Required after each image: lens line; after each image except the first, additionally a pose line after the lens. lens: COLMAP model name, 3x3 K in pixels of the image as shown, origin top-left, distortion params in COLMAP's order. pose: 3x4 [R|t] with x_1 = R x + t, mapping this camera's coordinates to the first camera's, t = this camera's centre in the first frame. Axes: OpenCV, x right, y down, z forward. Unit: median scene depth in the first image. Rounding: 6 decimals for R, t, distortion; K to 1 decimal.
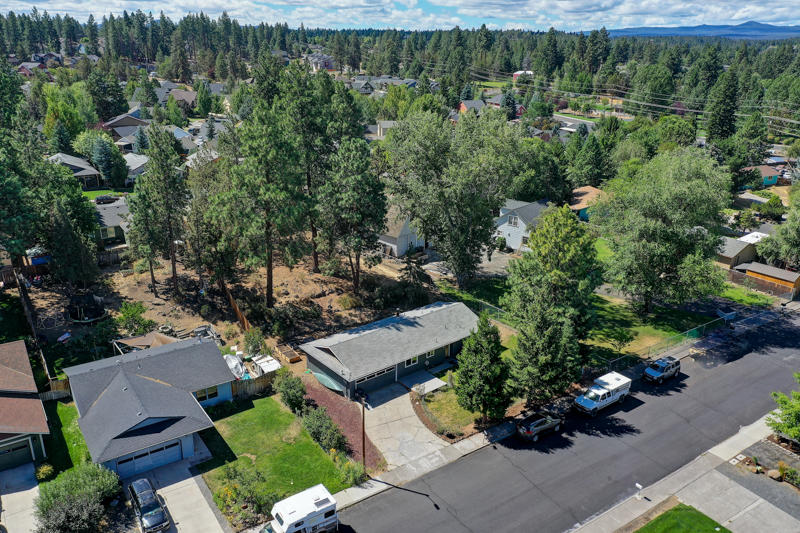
lens RADIAL K [[623.9, 0, 396.5], [0, 623.9, 266.4], [0, 0, 1]] dist [-0.002923, 0.000565]
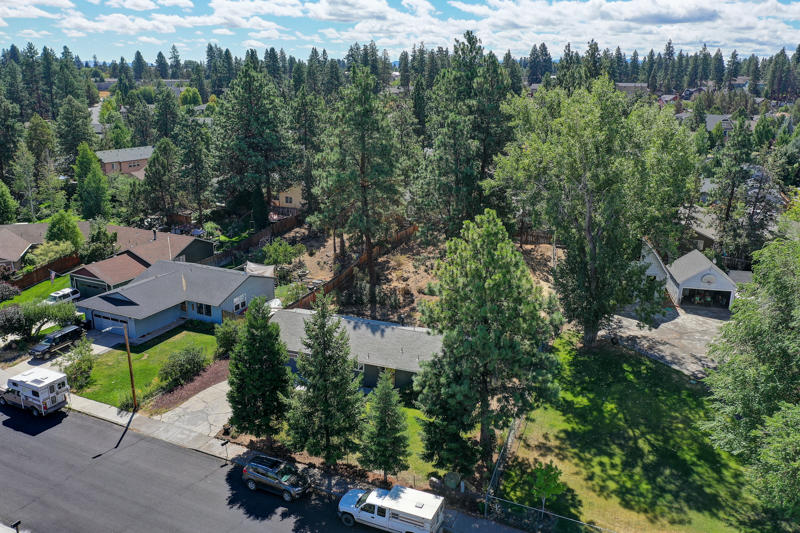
lens RADIAL K [[623.9, 0, 396.5], [0, 623.9, 266.4], [0, 0, 1]] dist [-0.002923, 0.000565]
pose [[0.507071, 0.237862, -0.828433, 0.778447], [-0.295733, 0.950831, 0.091992, -0.077062], [0.809581, 0.198349, 0.552482, 0.626554]]
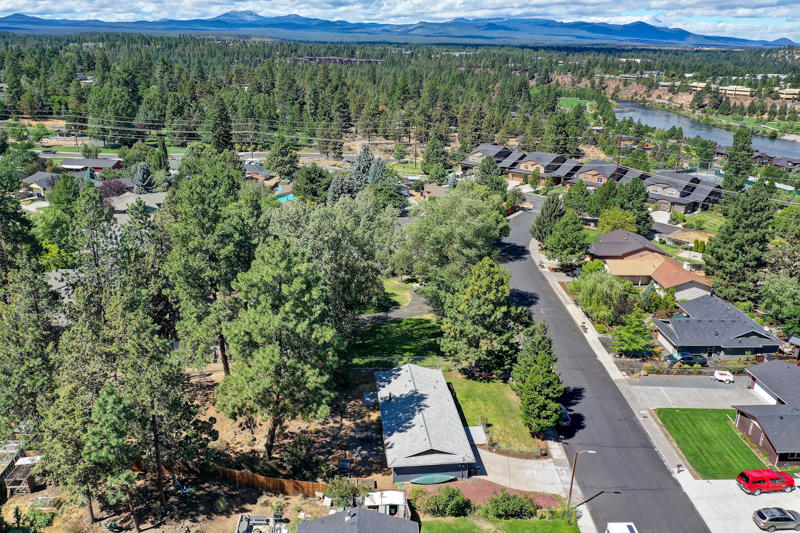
lens RADIAL K [[623.9, 0, 396.5], [0, 623.9, 266.4], [0, 0, 1]] dist [-0.002923, 0.000565]
pose [[0.546683, -0.282593, 0.788213, -0.916390], [0.276571, 0.949439, 0.148574, -0.346935], [-0.790346, 0.136774, 0.597199, 0.384786]]
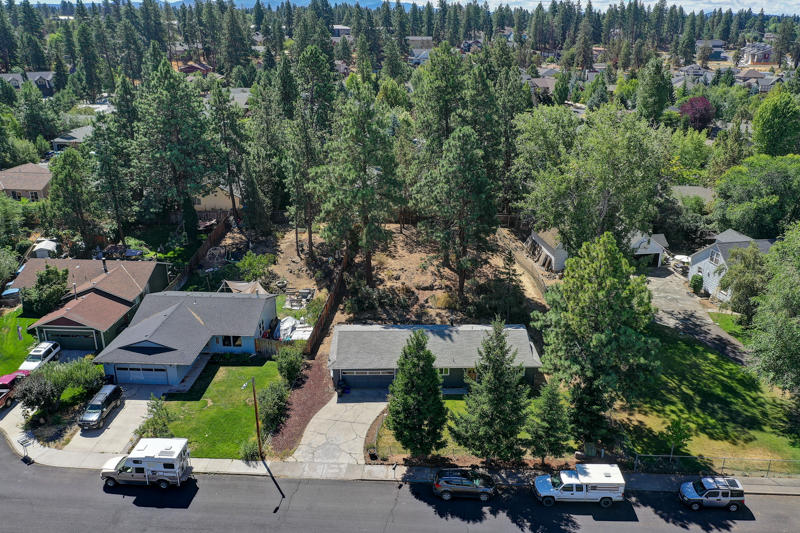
lens RADIAL K [[647.6, 0, 414.6], [0, 647.6, 267.3], [0, 0, 1]] dist [-0.004529, -0.001931]
pose [[0.799040, 0.205676, -0.565006, 0.560466], [-0.203555, 0.976721, 0.067681, -0.065121], [0.565774, 0.060930, 0.822306, 0.229229]]
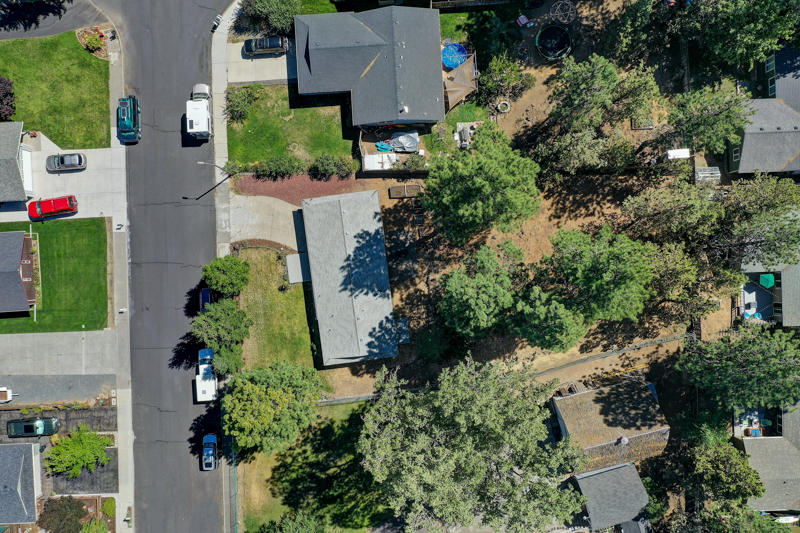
lens RADIAL K [[623.9, 0, 396.5], [0, 623.9, 266.4], [0, 0, 1]] dist [-0.002923, 0.000565]
pose [[-0.527964, 0.849266, -0.000919, -0.059907], [-0.282461, -0.174577, 0.943260, -1.072101], [0.800918, 0.498267, 0.332055, 0.781103]]
